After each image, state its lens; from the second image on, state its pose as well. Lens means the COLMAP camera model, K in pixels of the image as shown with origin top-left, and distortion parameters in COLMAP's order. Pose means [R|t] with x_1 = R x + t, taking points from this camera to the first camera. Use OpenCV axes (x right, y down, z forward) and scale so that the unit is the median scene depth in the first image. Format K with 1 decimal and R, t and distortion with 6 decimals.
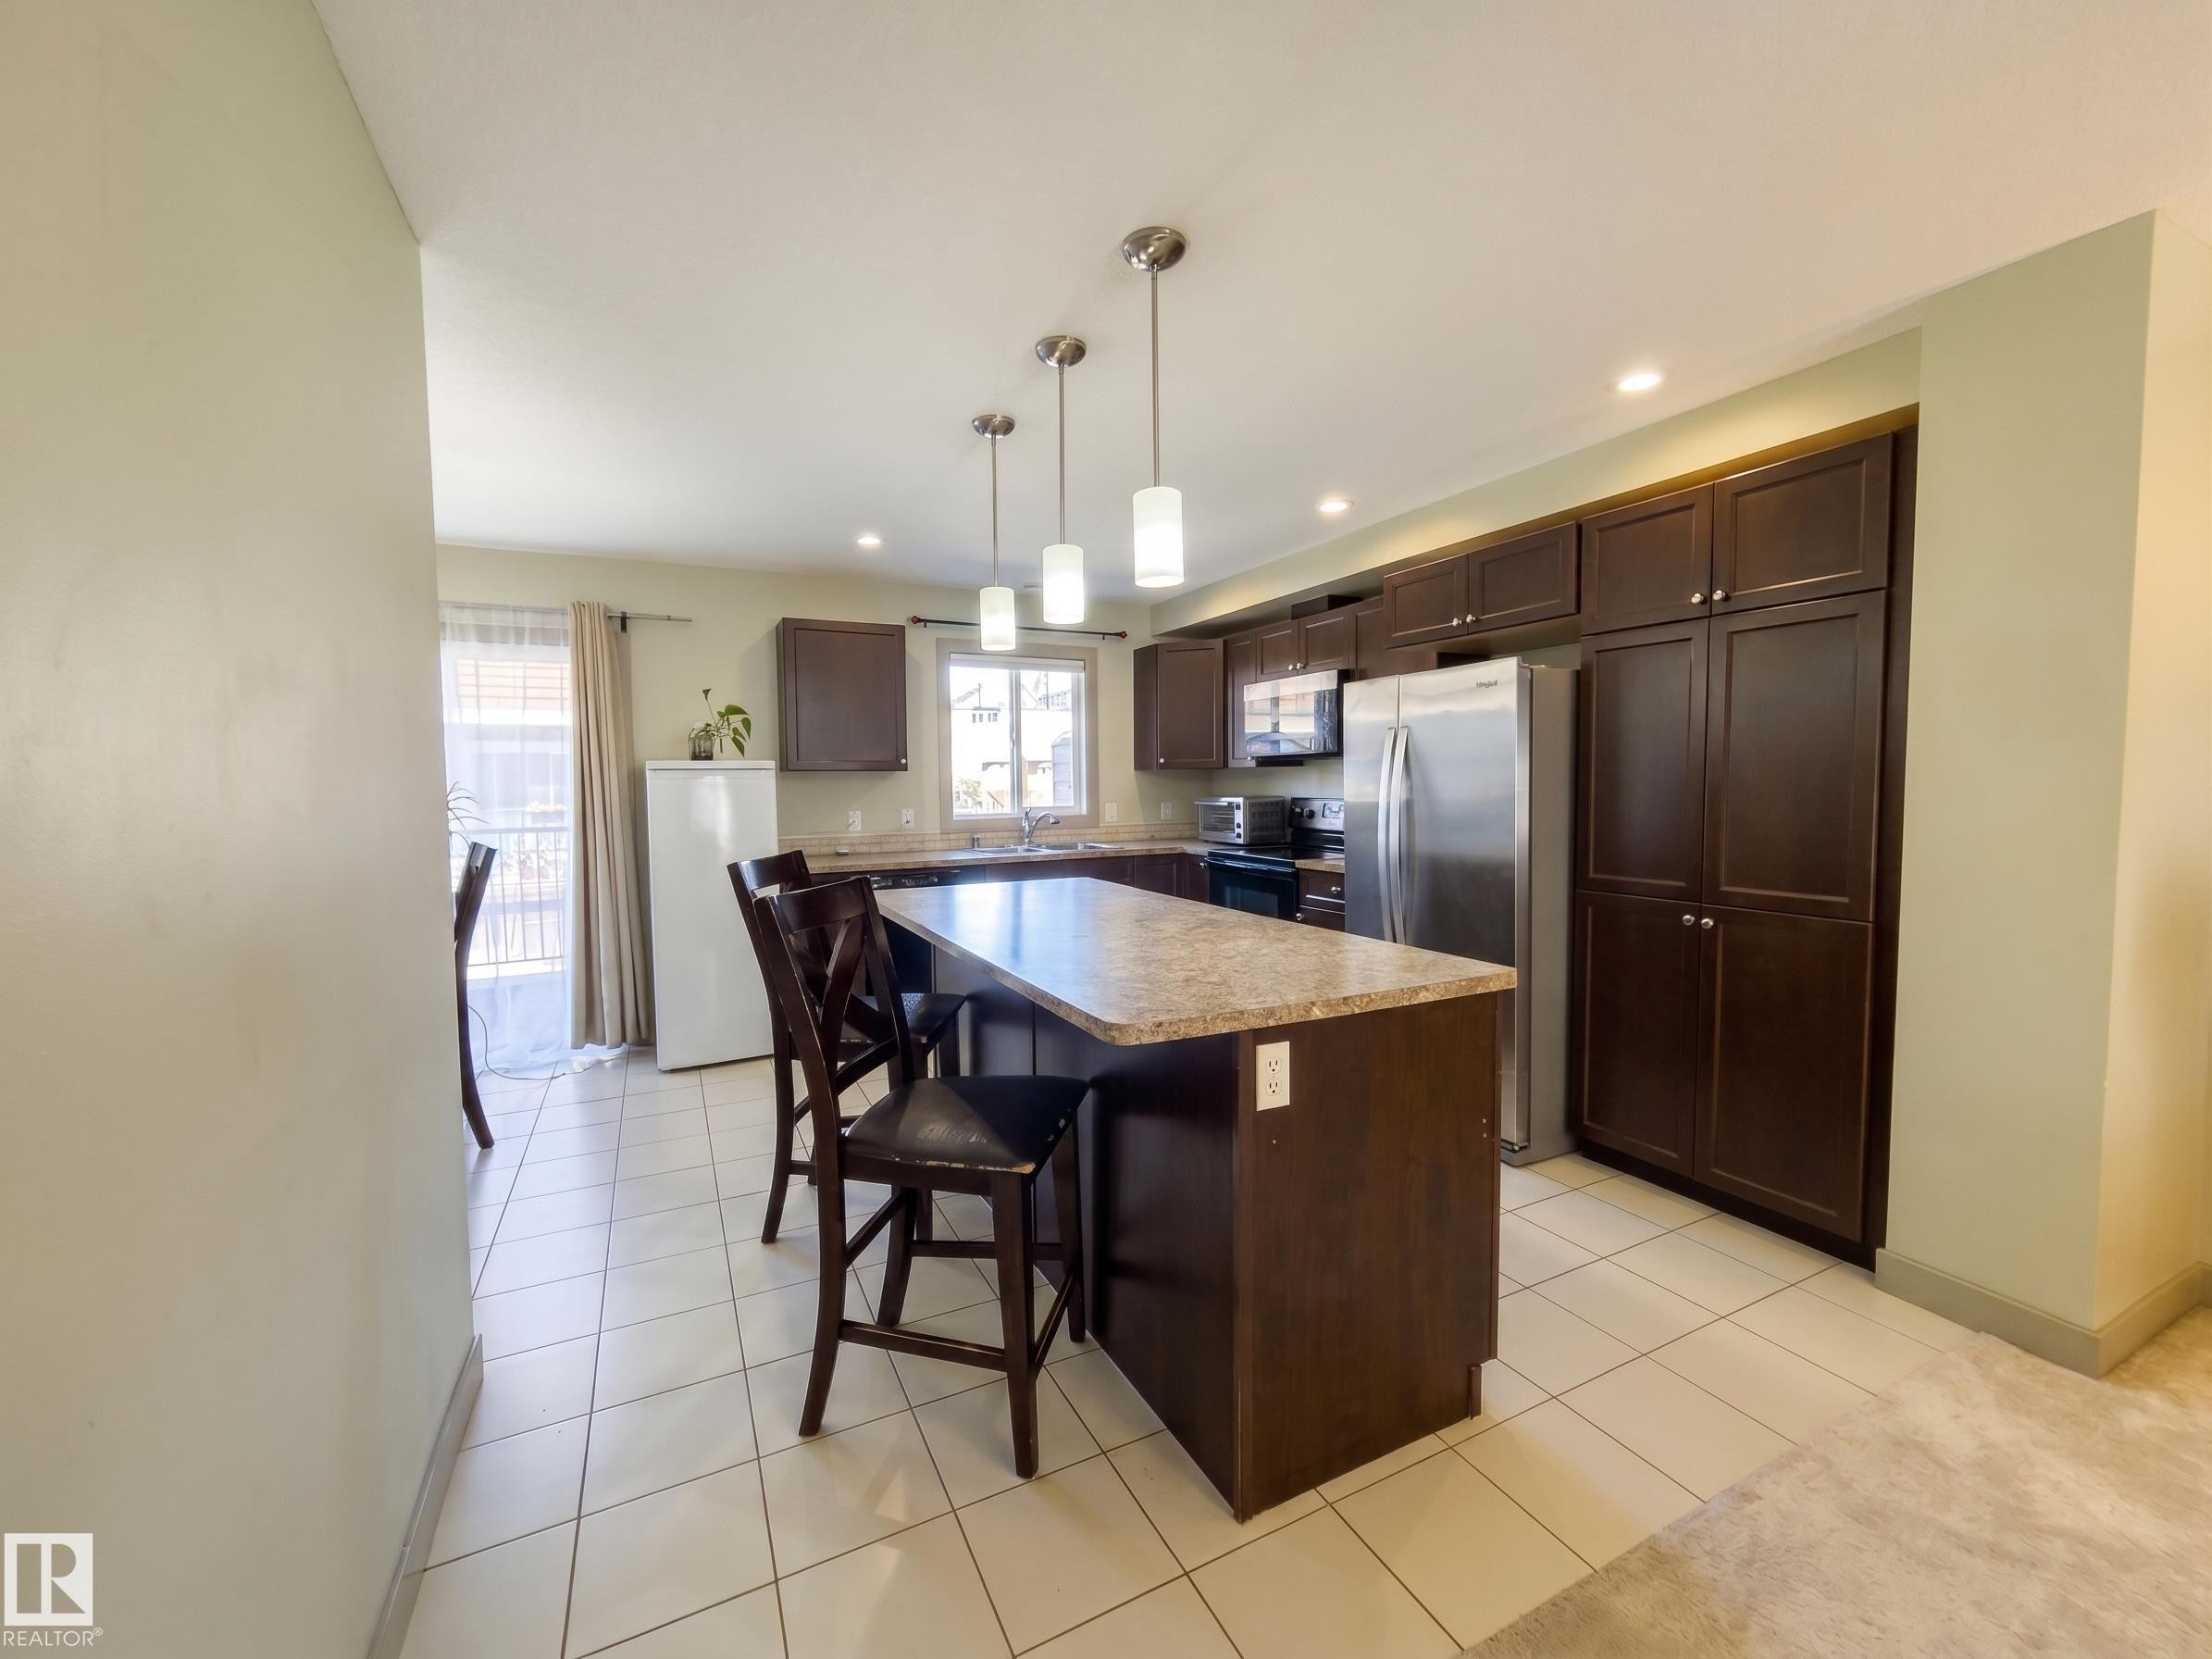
lens RADIAL K [[891.6, 0, 1106.0], [0, 891.6, 829.5], [0, 0, 1]] dist [0.000696, -0.000030]
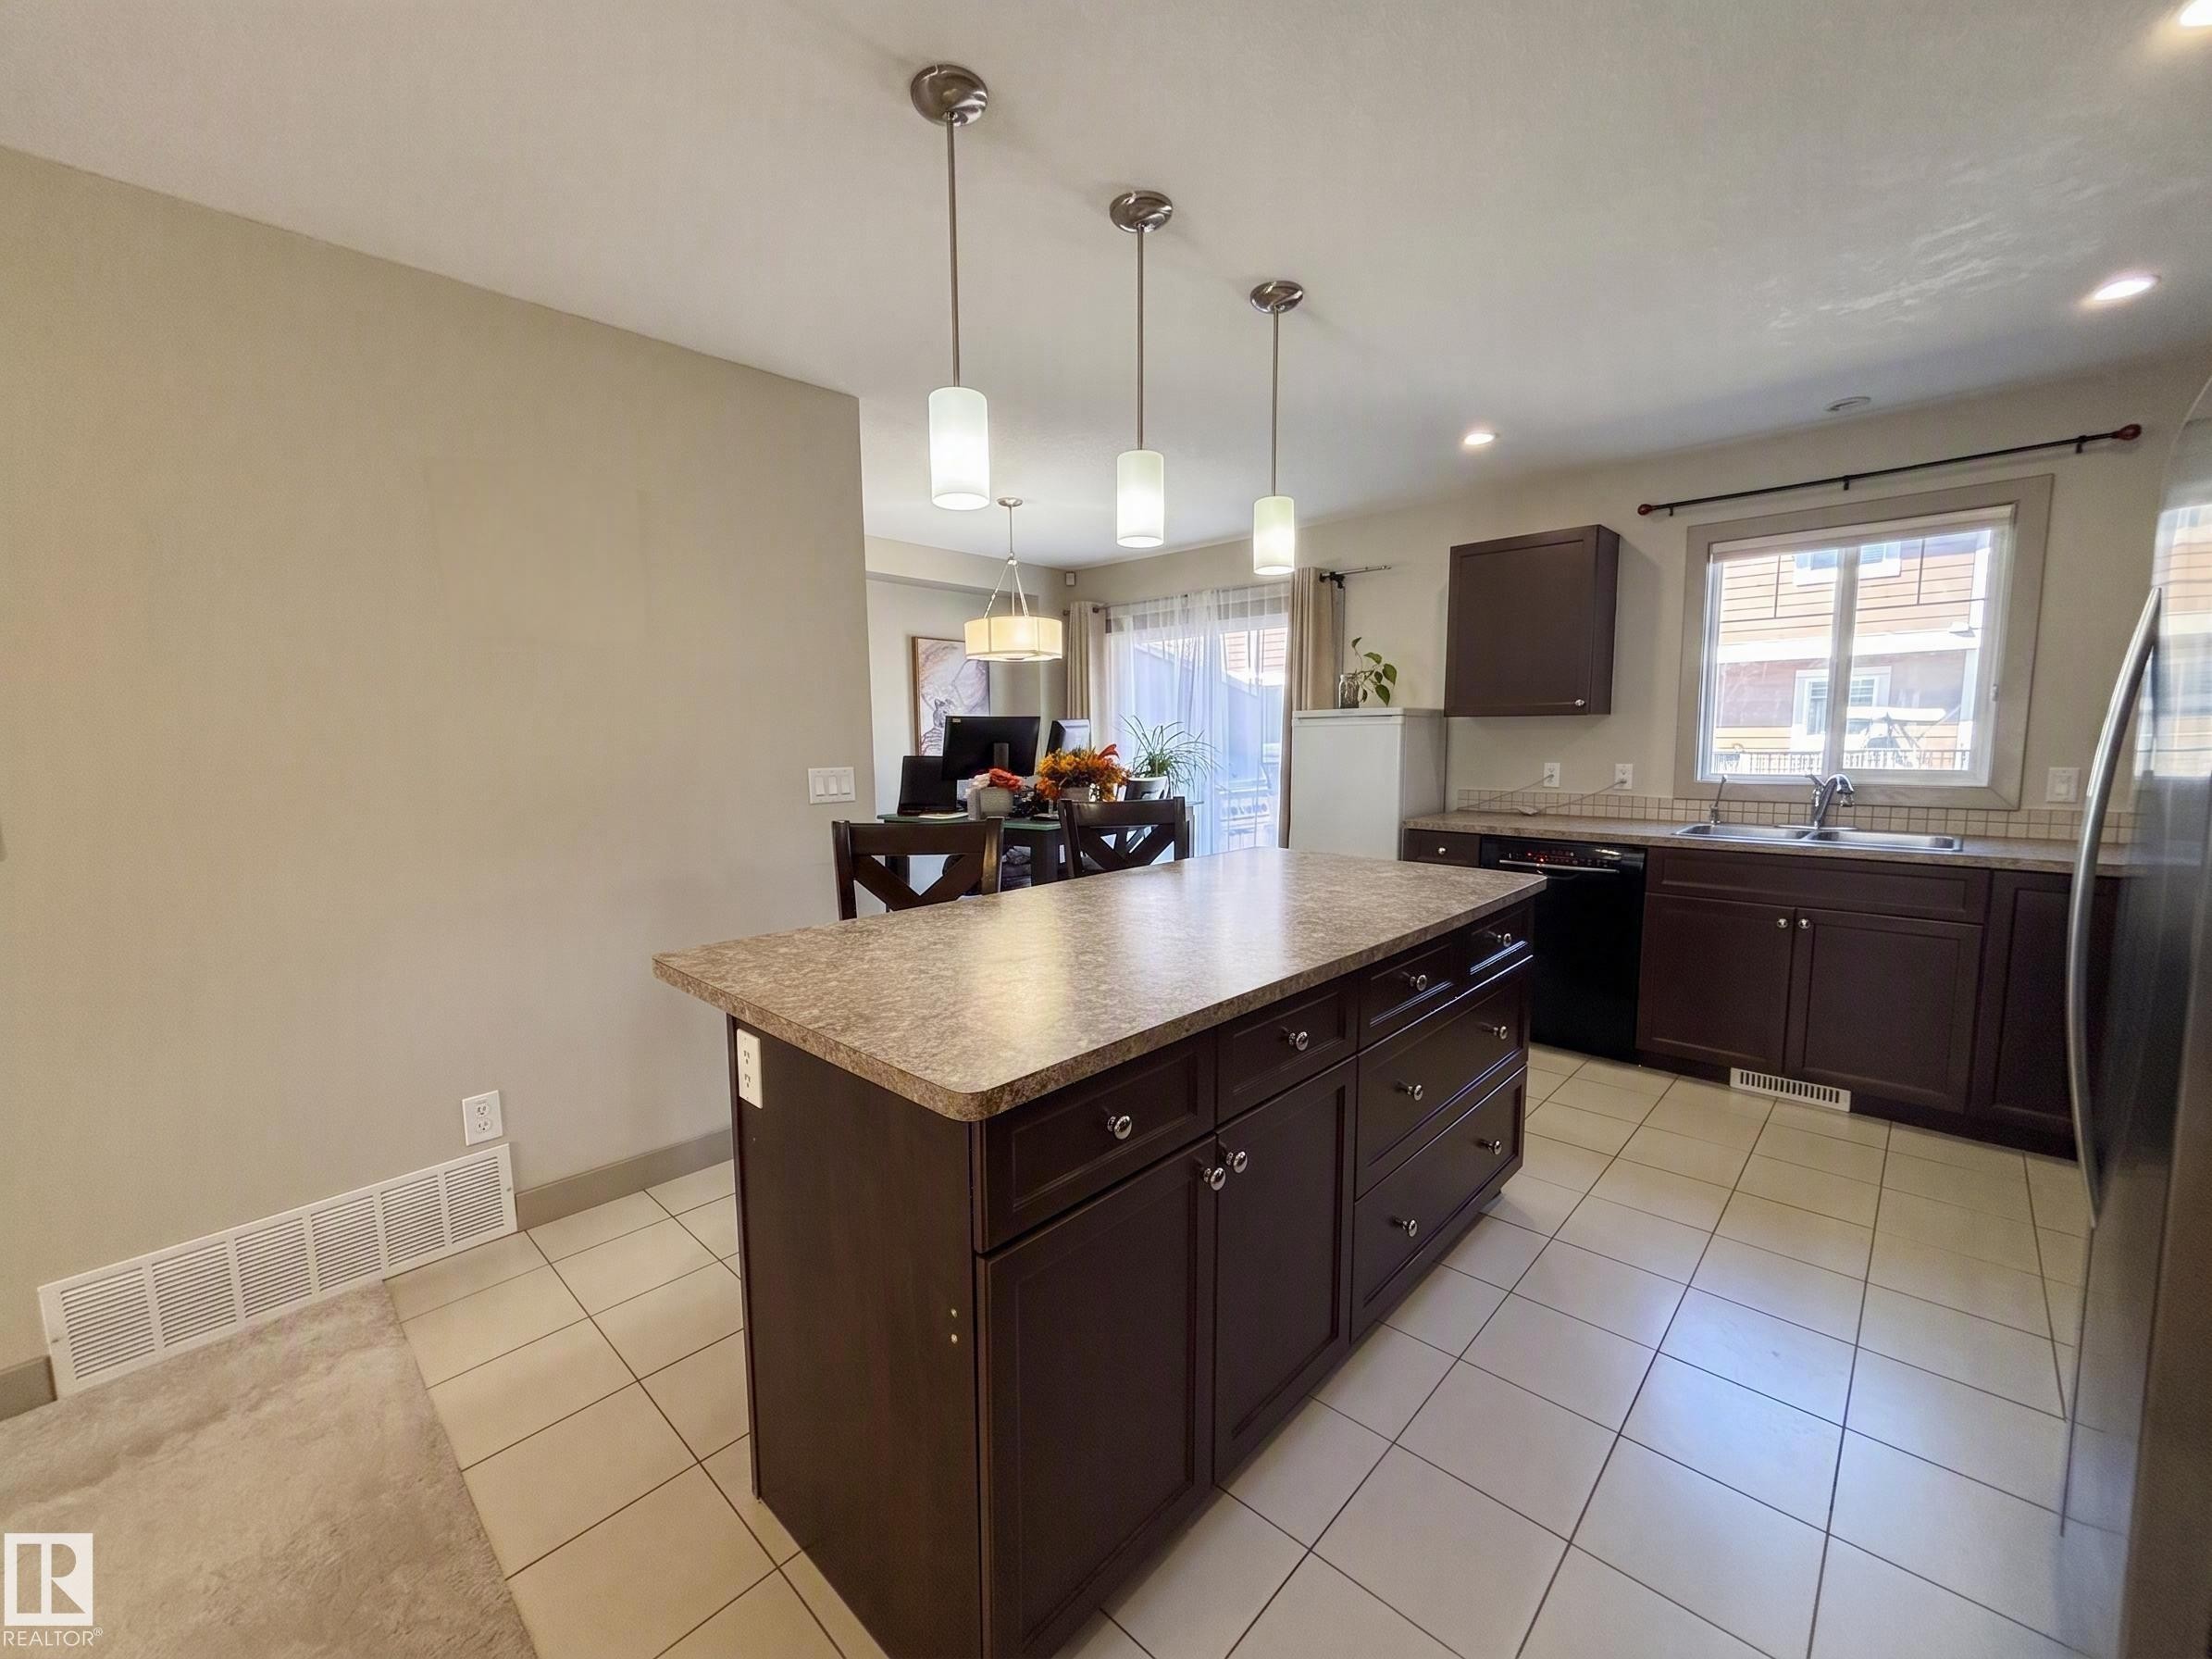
lens RADIAL K [[888.5, 0, 1098.6], [0, 888.5, 828.1], [0, 0, 1]] dist [0.000075, 0.000156]
pose [[0.337913, 0.108481, -0.934905, 0.392384], [-0.042553, 0.994080, 0.099967, -0.028582], [0.940215, 0.006003, 0.340529, 0.360493]]
